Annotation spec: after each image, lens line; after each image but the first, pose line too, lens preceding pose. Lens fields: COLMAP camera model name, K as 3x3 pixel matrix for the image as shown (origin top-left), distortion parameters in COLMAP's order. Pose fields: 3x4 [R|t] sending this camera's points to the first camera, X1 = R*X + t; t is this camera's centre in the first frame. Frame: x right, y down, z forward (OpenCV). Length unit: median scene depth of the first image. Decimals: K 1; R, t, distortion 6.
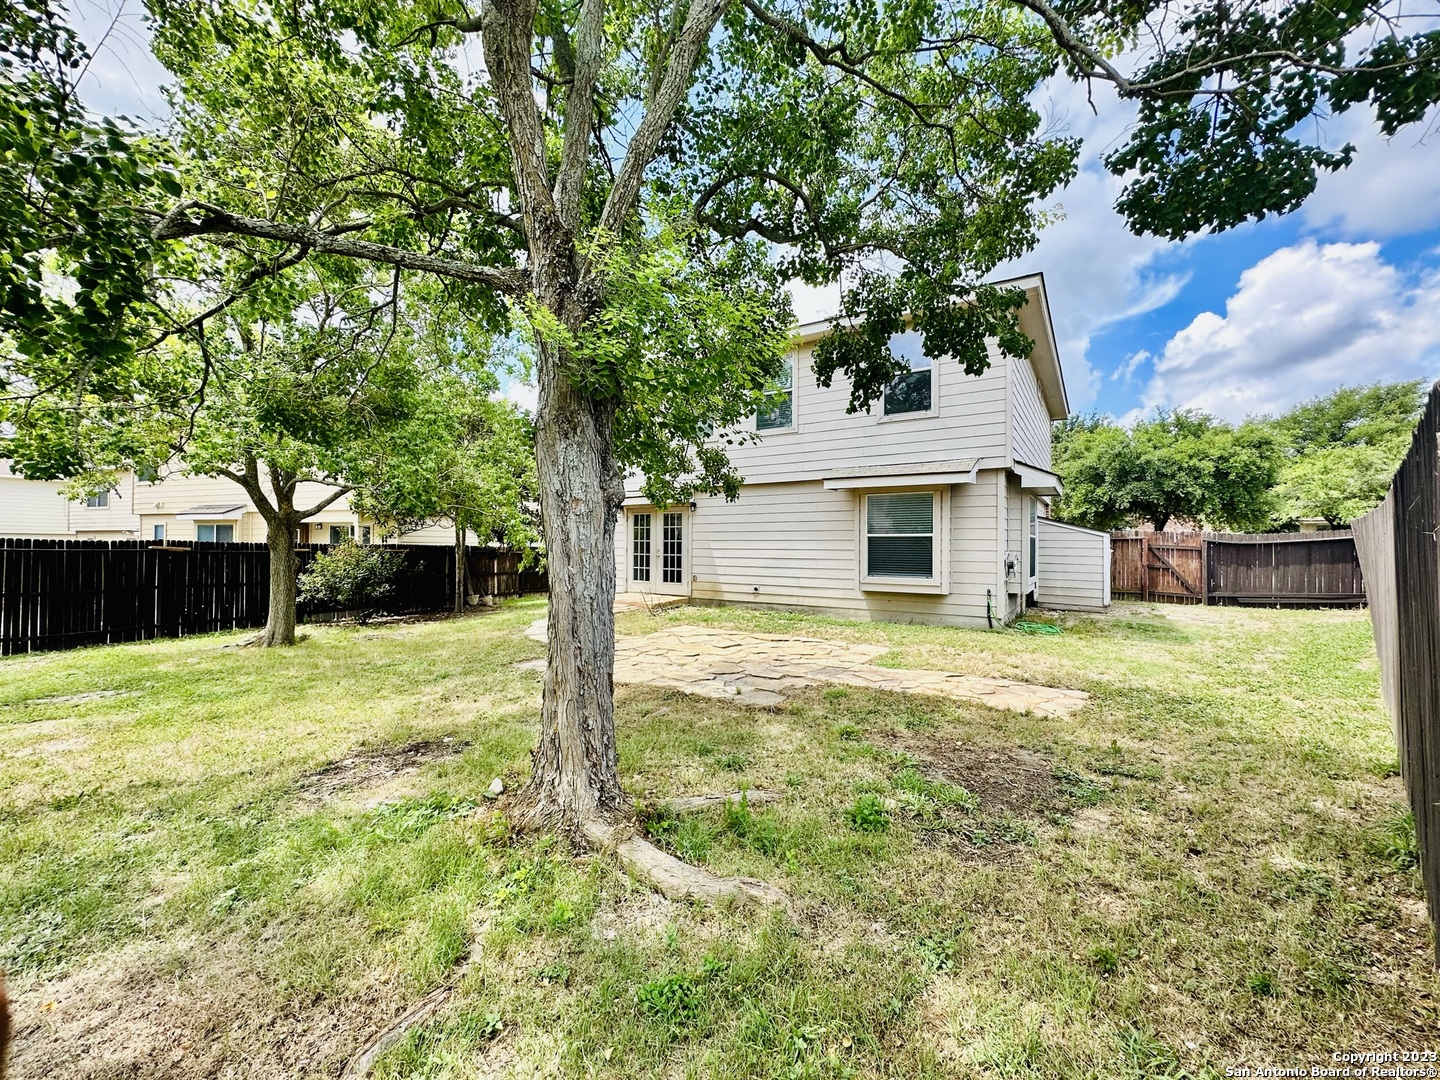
lens RADIAL K [[572.9, 0, 722.1], [0, 572.9, 536.5], [0, 0, 1]] dist [-0.002672, -0.000051]
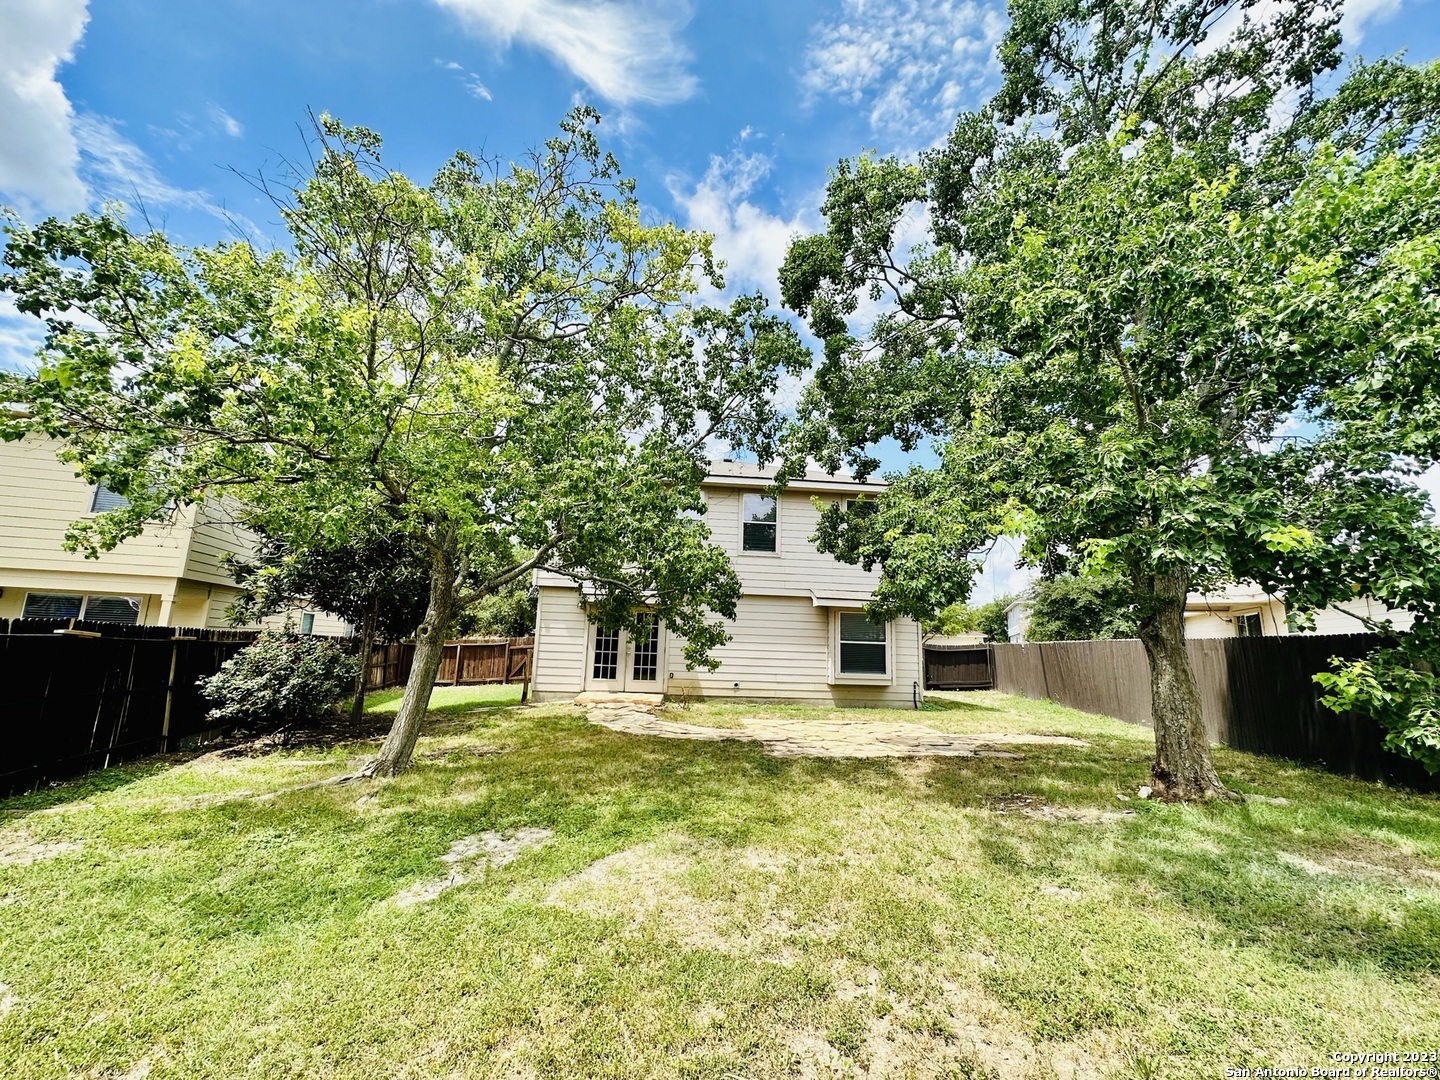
lens RADIAL K [[572.9, 0, 719.9], [0, 572.9, 539.2], [0, 0, 1]] dist [-0.002672, -0.000051]
pose [[0.759836, 0.134007, 0.636154, -0.688348], [-0.045470, 0.987083, -0.153620, -0.019353], [-0.648523, 0.087800, 0.756115, 0.096985]]
